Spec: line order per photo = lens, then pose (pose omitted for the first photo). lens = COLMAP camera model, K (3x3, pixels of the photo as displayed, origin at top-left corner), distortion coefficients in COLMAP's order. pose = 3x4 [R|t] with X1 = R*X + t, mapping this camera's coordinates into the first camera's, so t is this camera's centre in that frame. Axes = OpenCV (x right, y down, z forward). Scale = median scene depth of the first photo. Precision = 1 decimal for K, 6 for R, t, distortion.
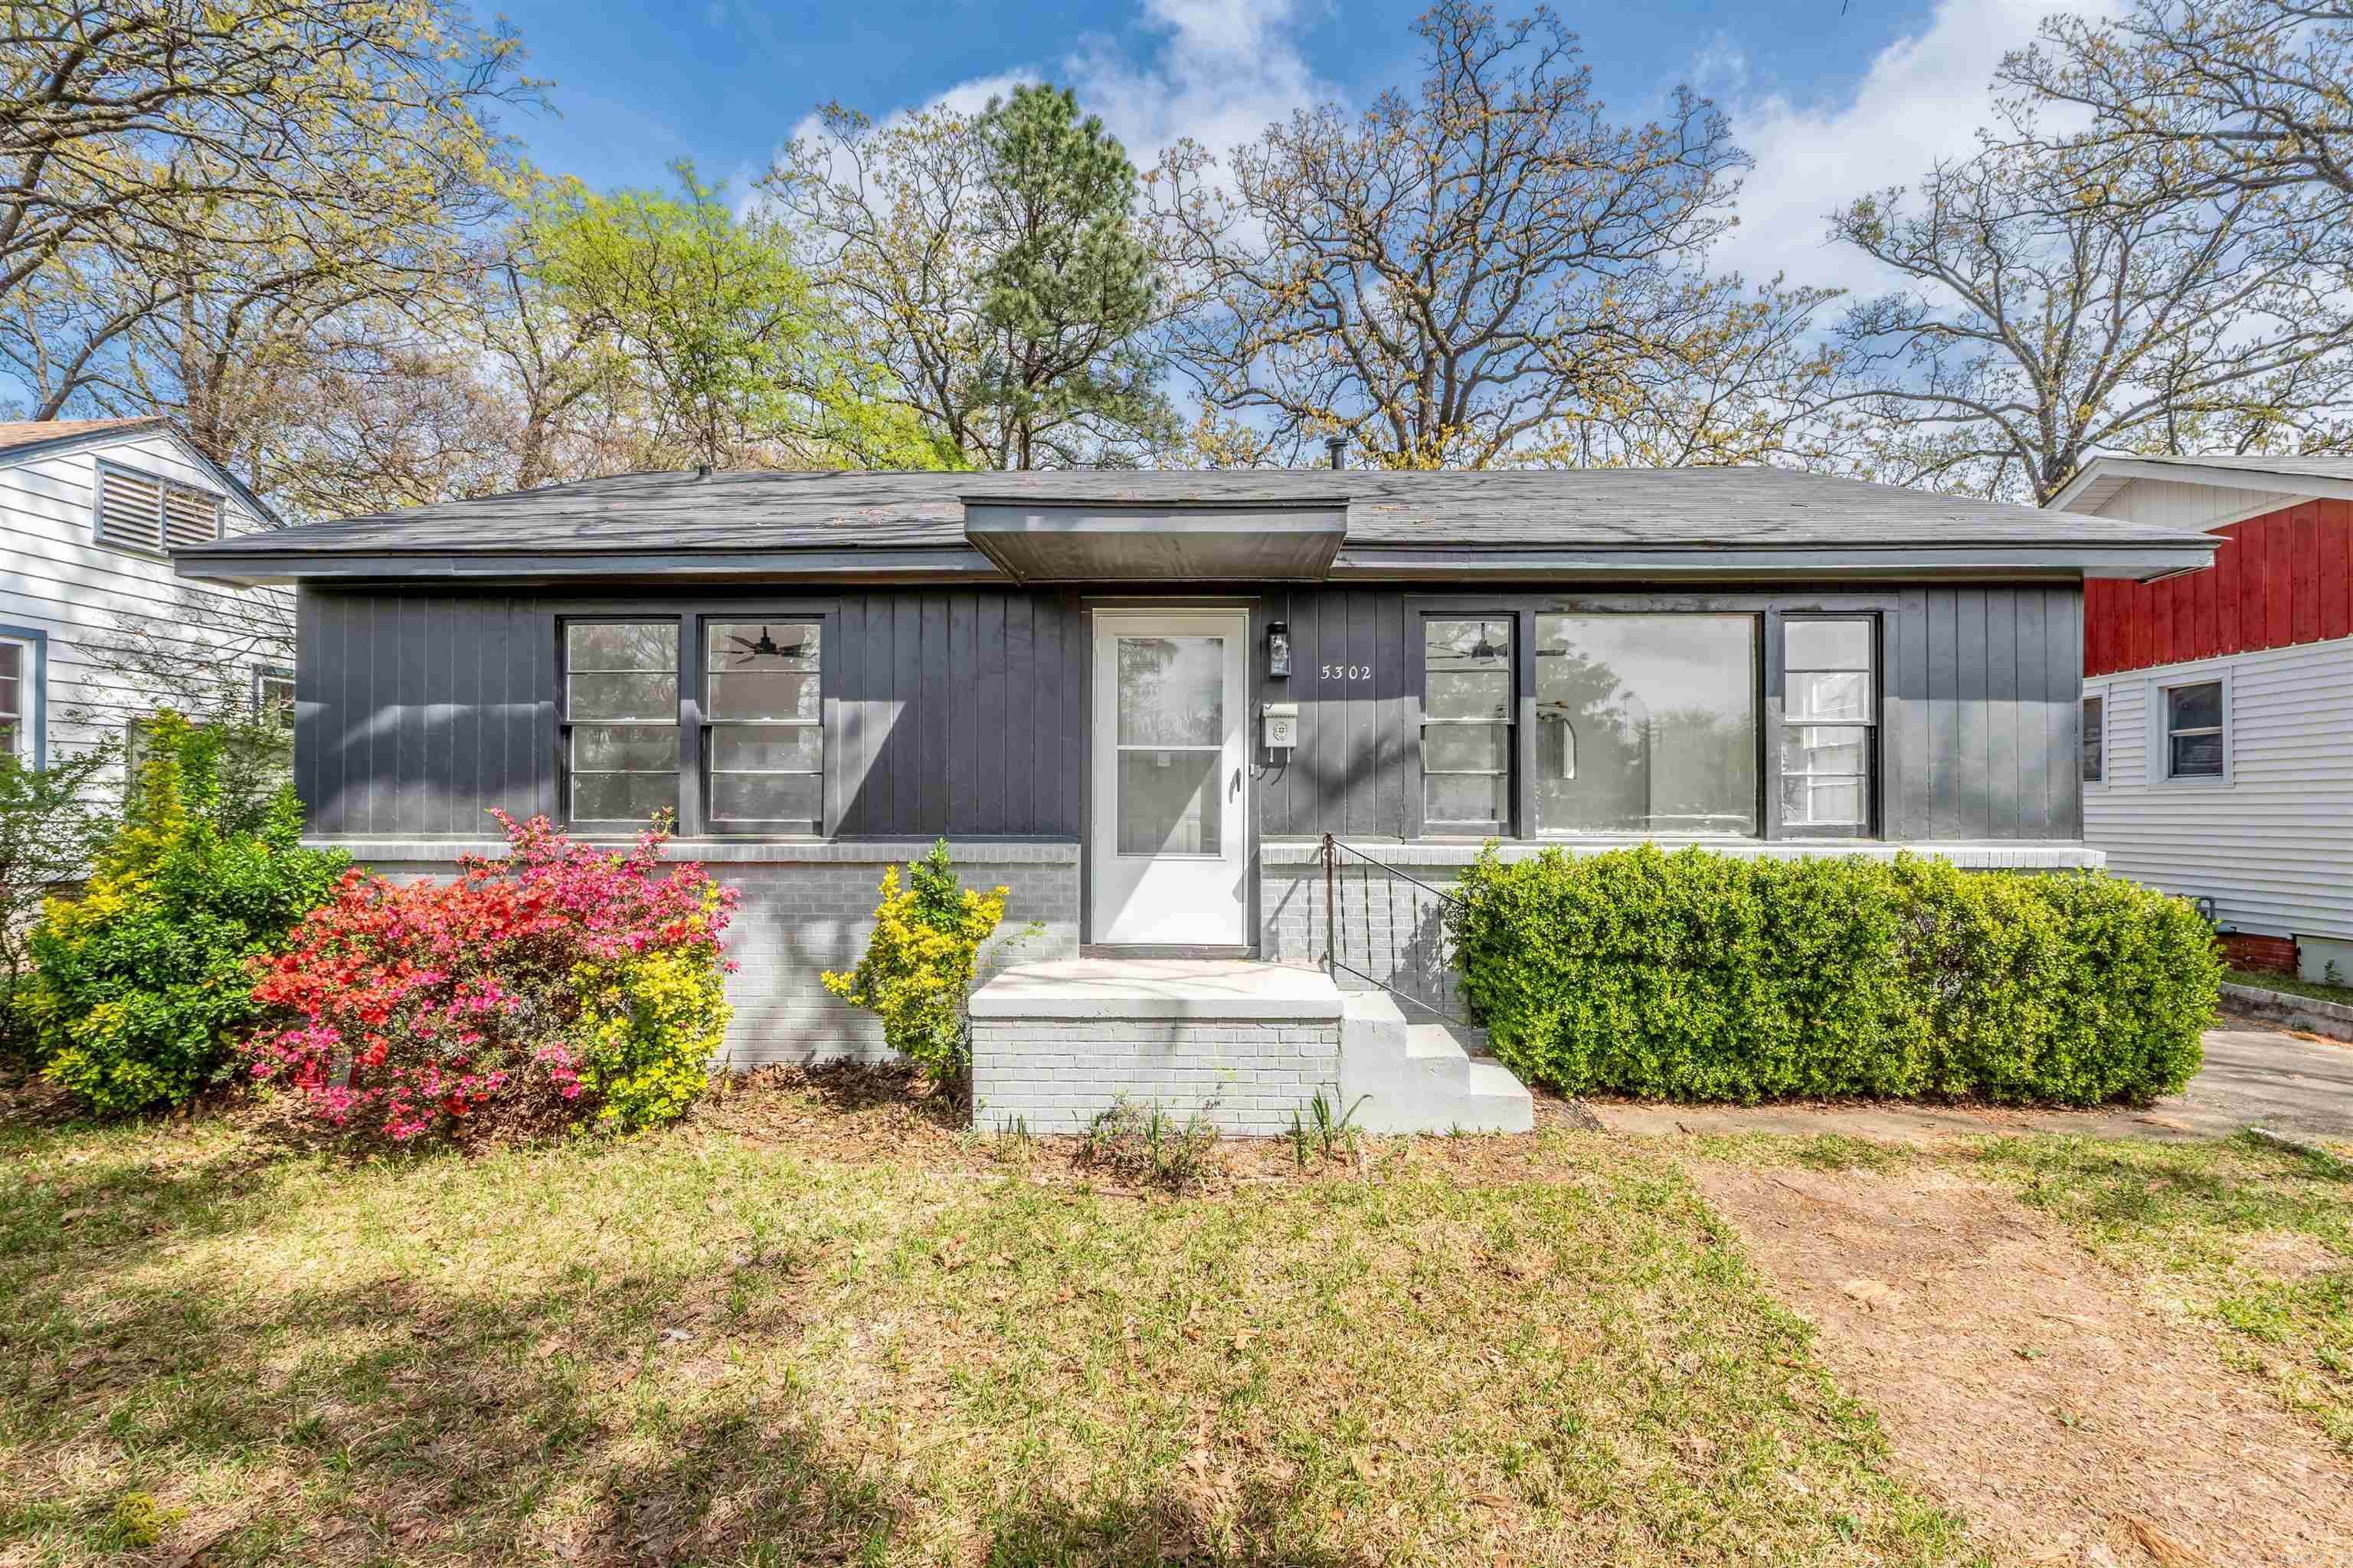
lens RADIAL K [[1018.3, 0, 1176.3], [0, 1018.3, 800.4], [0, 0, 1]] dist [-0.016948, -0.000233]
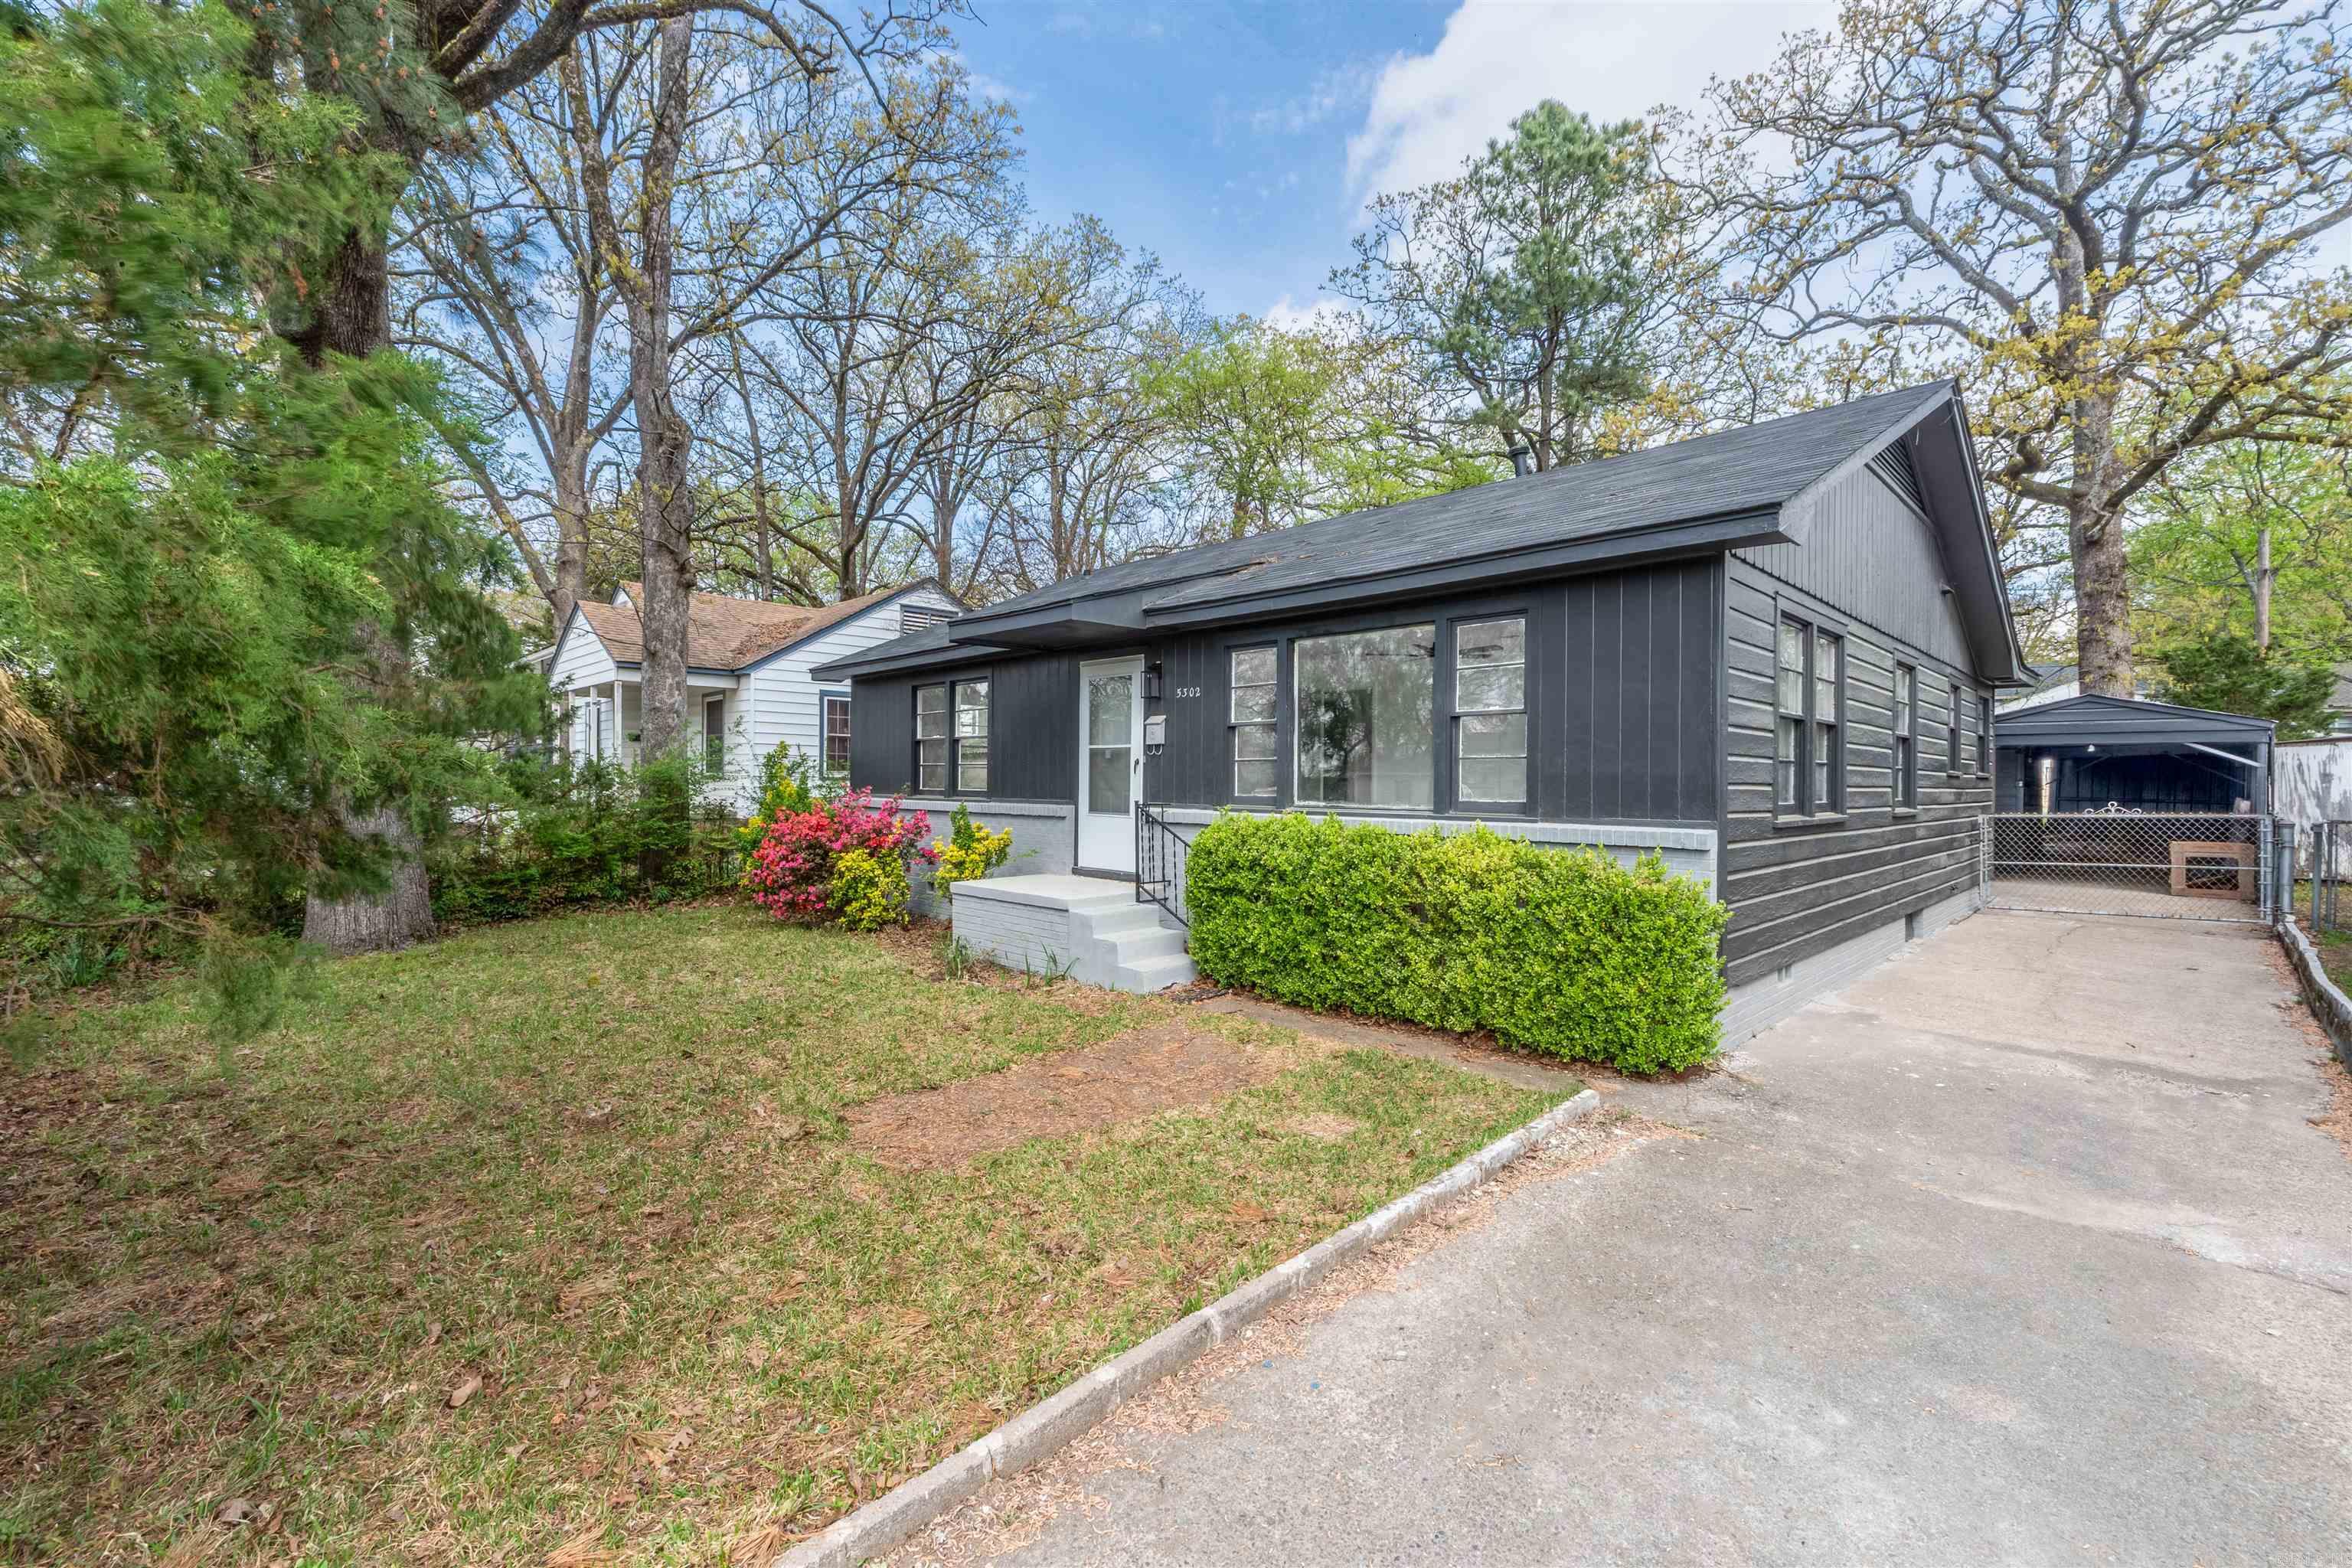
lens RADIAL K [[1017.8, 0, 1176.5], [0, 1017.8, 776.1], [0, 0, 1]] dist [-0.016948, -0.000233]
pose [[0.707675, -0.001878, -0.706535, 1.190944], [-0.001080, 0.999992, -0.003741, 0.001077], [0.706537, 0.003411, 0.707668, -0.053225]]
